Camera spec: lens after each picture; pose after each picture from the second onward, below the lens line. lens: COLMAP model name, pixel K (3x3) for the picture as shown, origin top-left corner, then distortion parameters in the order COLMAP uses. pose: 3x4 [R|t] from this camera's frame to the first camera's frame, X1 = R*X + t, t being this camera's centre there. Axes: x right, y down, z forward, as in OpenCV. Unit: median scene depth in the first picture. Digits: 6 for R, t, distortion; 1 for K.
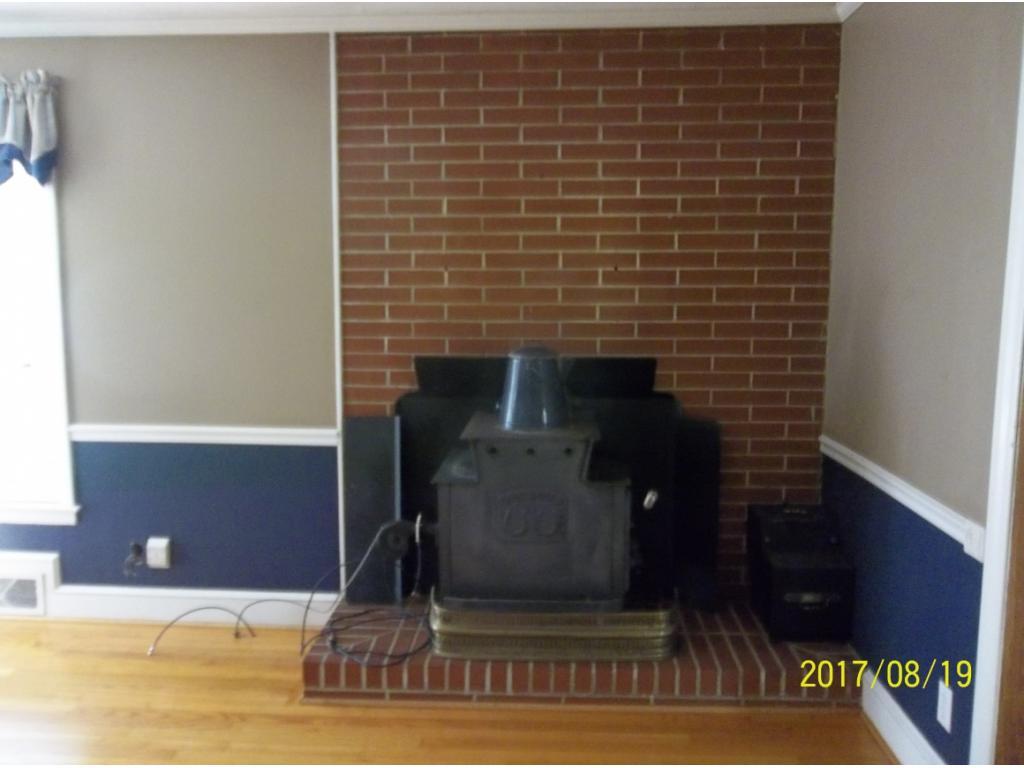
lens RADIAL K [[885.3, 0, 512.0], [0, 885.3, 384.0], [0, 0, 1]] dist [-0.002049, -0.000904]
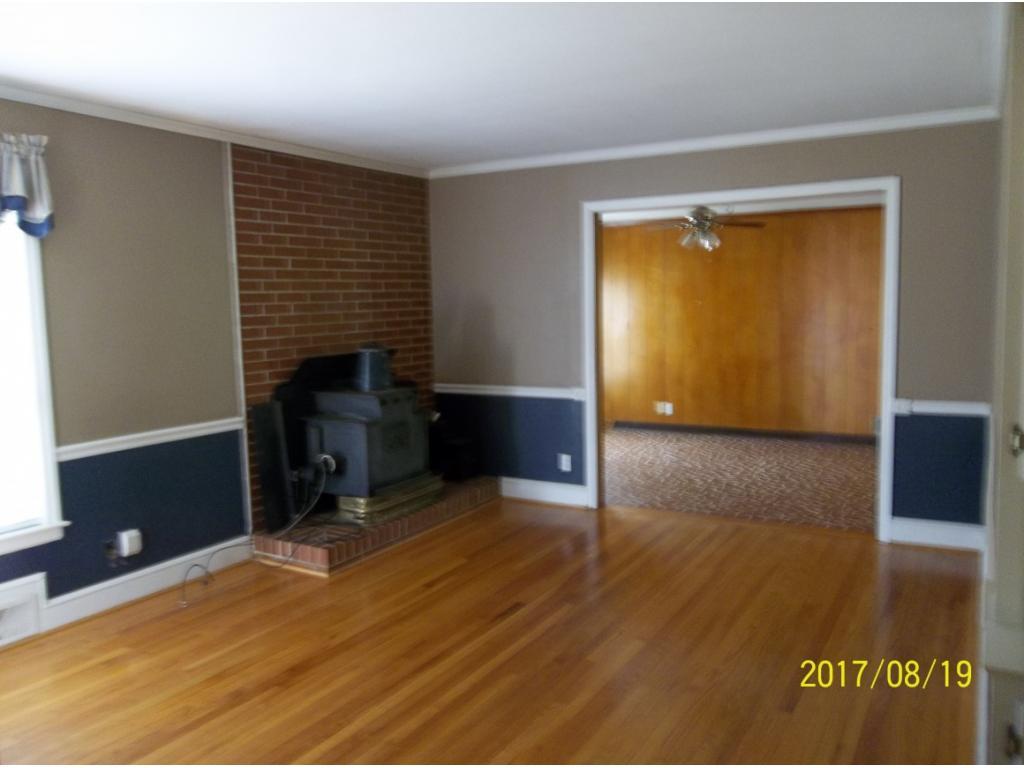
lens RADIAL K [[820.7, 0, 512.0], [0, 820.7, 384.0], [0, 0, 1]] dist [0.003795, 0.001127]
pose [[0.429923, -0.107405, 0.896454, -1.223834], [0.130722, 0.989842, 0.055902, -0.018380], [-0.893352, 0.093153, 0.439596, 0.027879]]
